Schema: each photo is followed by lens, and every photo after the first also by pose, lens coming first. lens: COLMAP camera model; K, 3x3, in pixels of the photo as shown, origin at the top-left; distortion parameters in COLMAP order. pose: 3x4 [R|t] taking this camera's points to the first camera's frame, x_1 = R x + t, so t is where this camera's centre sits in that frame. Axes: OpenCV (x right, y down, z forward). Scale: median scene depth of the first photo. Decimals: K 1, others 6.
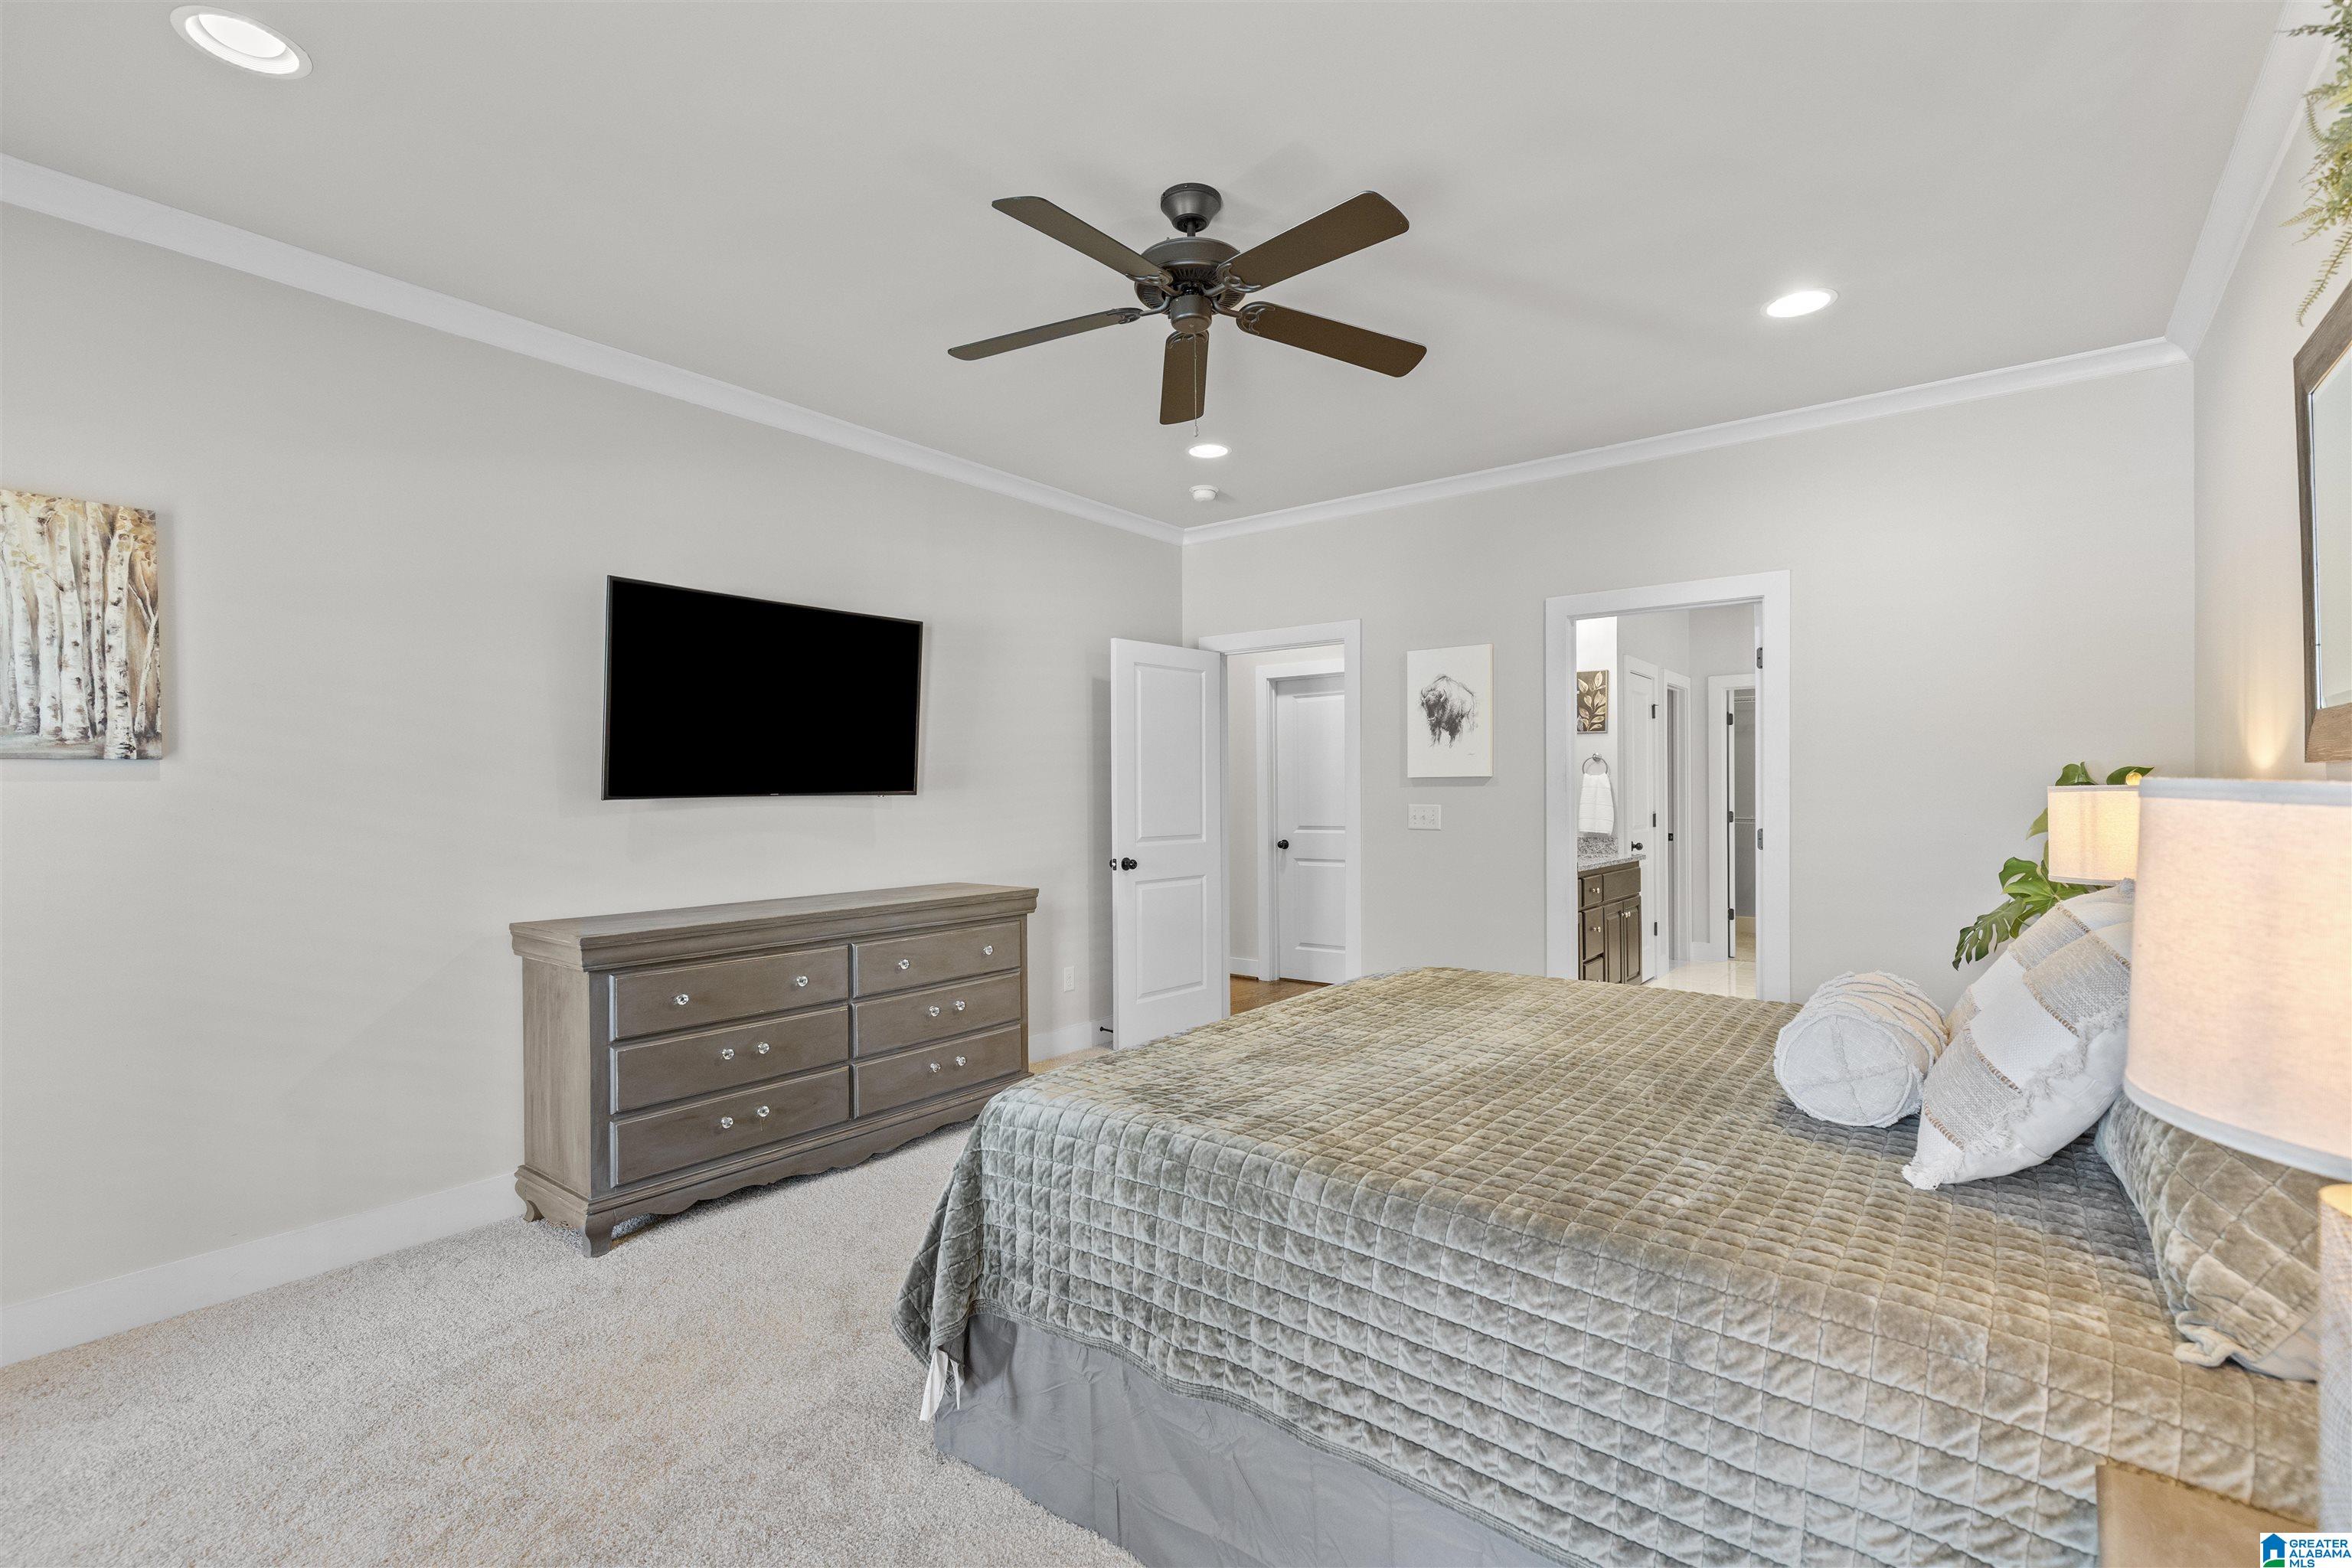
lens RADIAL K [[1065.2, 0, 1178.2], [0, 1065.2, 787.8], [0, 0, 1]] dist [0.001112, -0.000006]
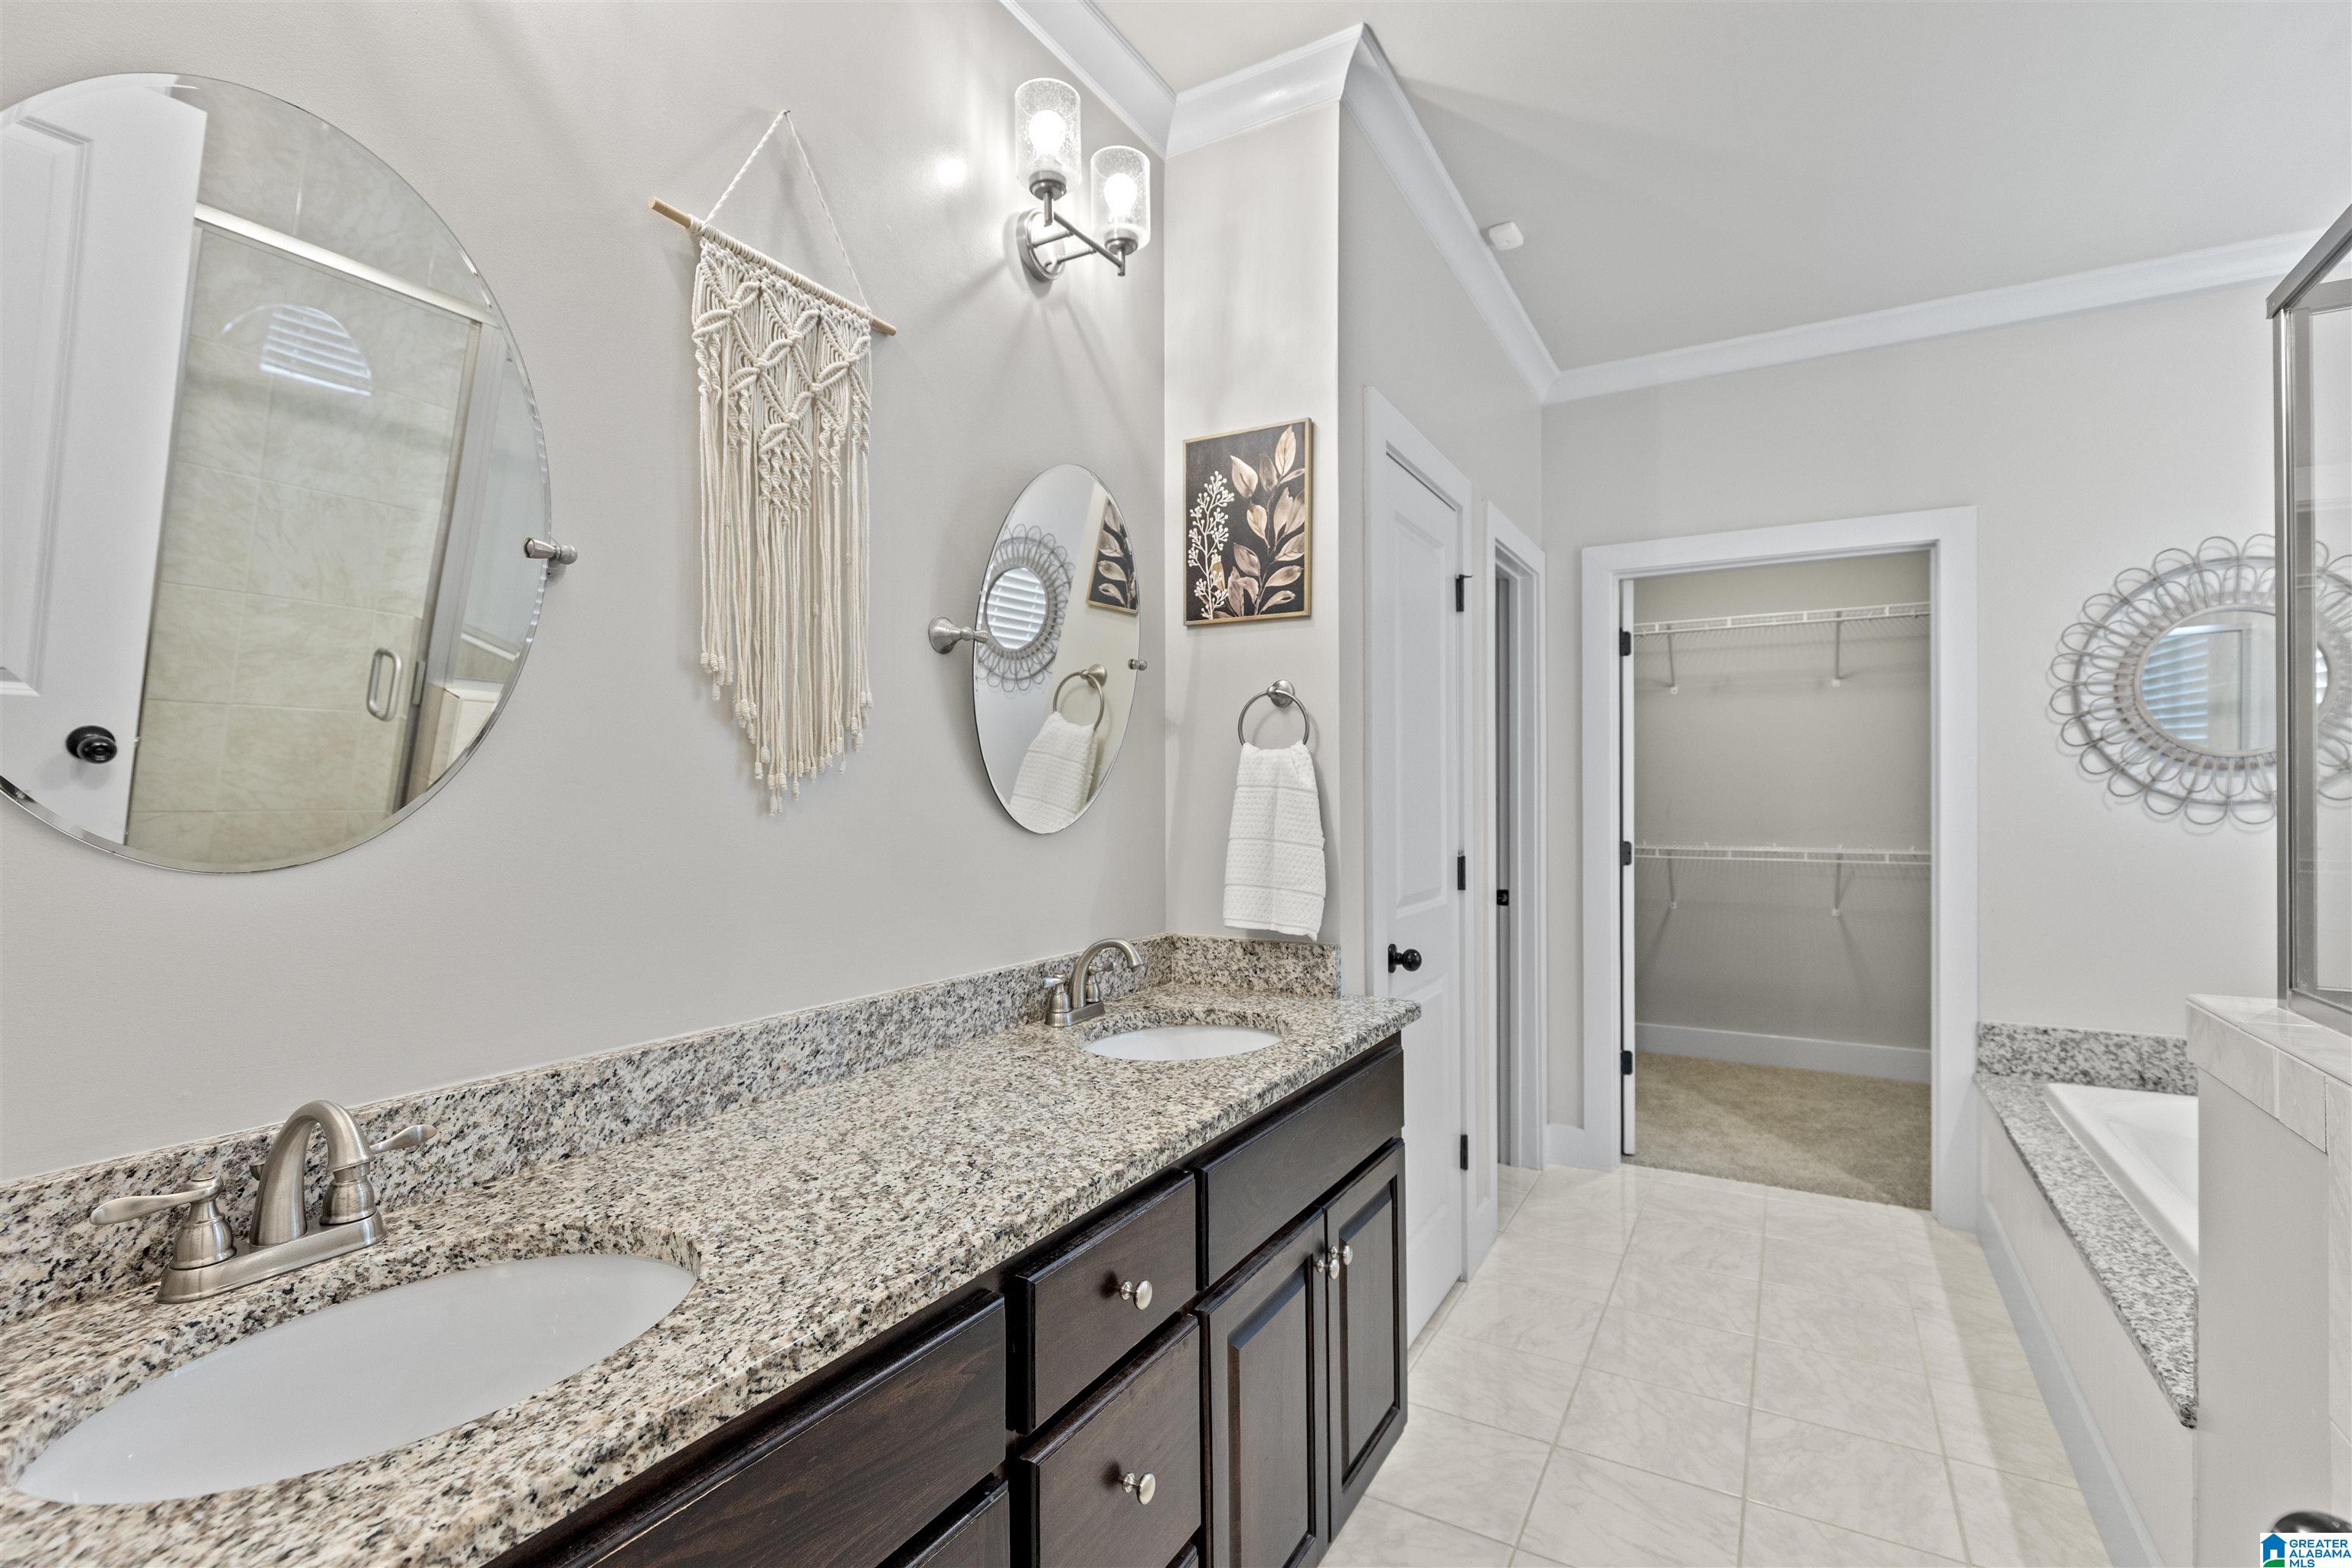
lens RADIAL K [[1065.2, 0, 1174.1], [0, 1065.2, 790.9], [0, 0, 1]] dist [0.001112, -0.000006]
pose [[0.991806, 0.001638, 0.127743, 0.318920], [-0.001546, 0.999998, -0.000819, 0.001052], [-0.127744, 0.000614, 0.991807, 0.682562]]
